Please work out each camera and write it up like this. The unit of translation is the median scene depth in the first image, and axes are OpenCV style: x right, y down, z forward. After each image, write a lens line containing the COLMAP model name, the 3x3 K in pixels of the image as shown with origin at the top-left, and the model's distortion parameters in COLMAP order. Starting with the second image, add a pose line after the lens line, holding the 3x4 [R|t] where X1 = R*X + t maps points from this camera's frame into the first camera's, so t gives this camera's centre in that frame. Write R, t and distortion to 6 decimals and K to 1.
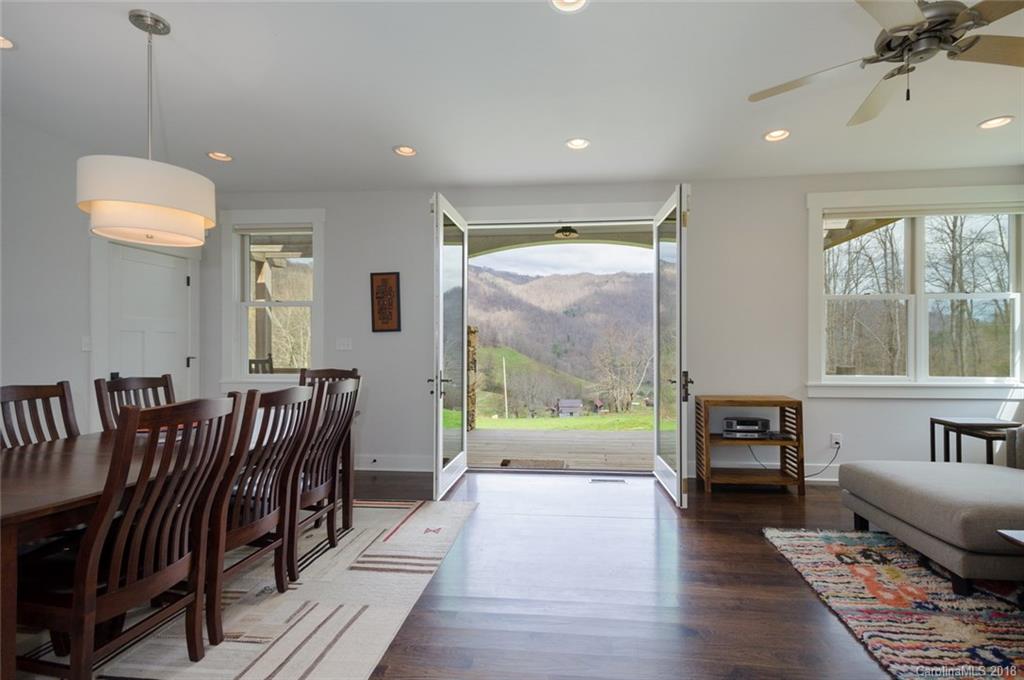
lens RADIAL K [[471.8, 0, 544.7], [0, 471.8, 342.4], [0, 0, 1]] dist [0.013536, 0.000077]
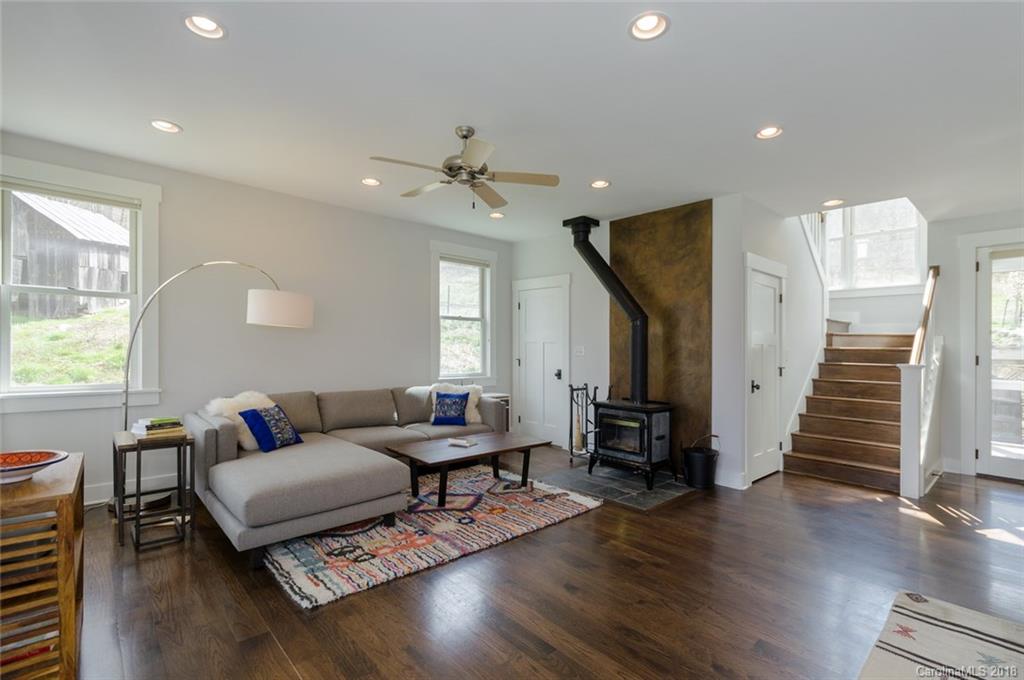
lens RADIAL K [[458.8, 0, 524.6], [0, 458.8, 362.1], [0, 0, 1]] dist [-0.000865, -0.000043]
pose [[-0.743756, -0.032784, 0.667647, -0.284031], [-0.020294, 0.999444, 0.026469, -0.015703], [-0.668144, 0.006138, -0.744007, 1.421506]]
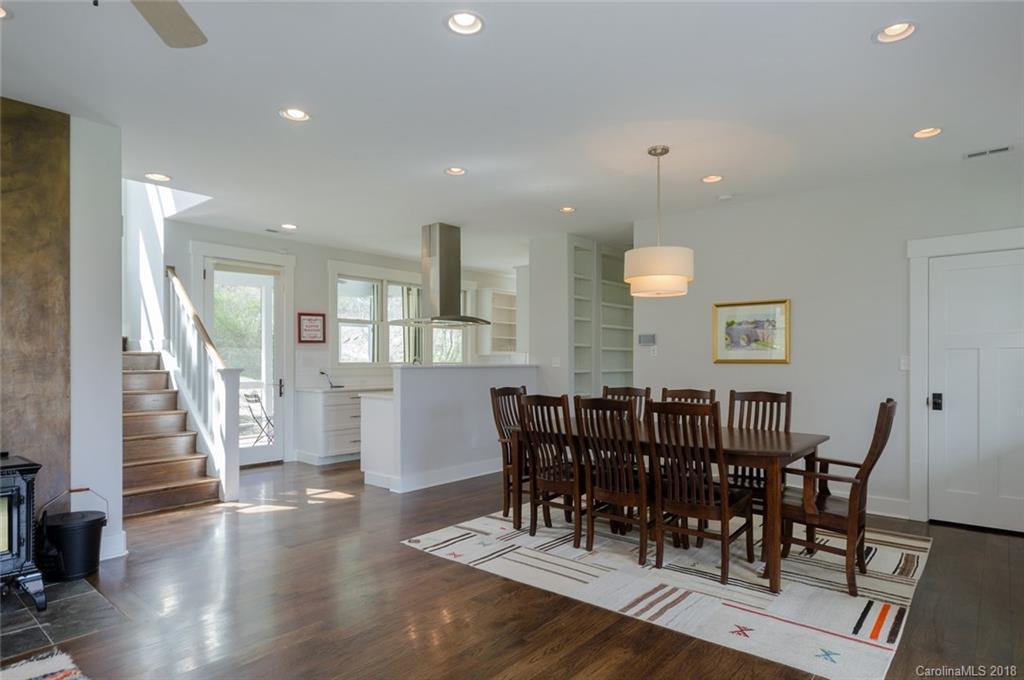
lens RADIAL K [[582.7, 0, 512.5], [0, 582.7, 370.7], [0, 0, 1]] dist [0.000093, -0.000252]
pose [[-0.588541, 0.019758, -0.808226, 0.723450], [0.006390, 0.999784, 0.019788, -0.014274], [0.808442, 0.006482, -0.588540, 1.339536]]
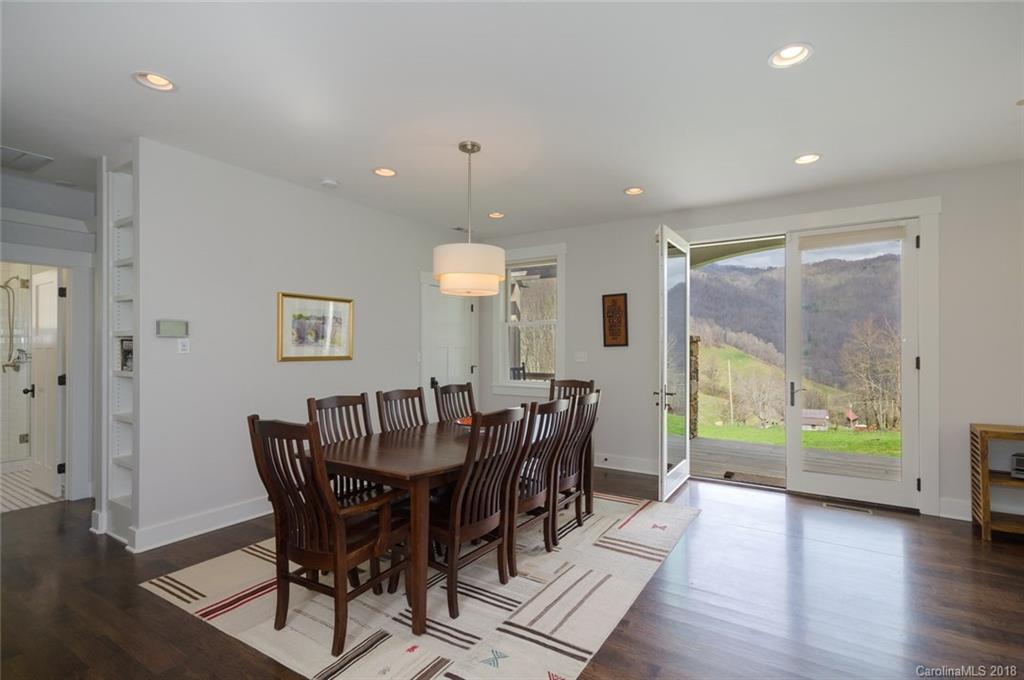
lens RADIAL K [[481.6, 0, 544.3], [0, 481.6, 344.5], [0, 0, 1]] dist [0.016954, 0.000479]
pose [[0.899809, 0.000370, -0.436284, 0.022901], [0.001270, 0.999993, 0.003467, -0.049761], [0.436283, -0.003673, 0.899802, -0.180331]]
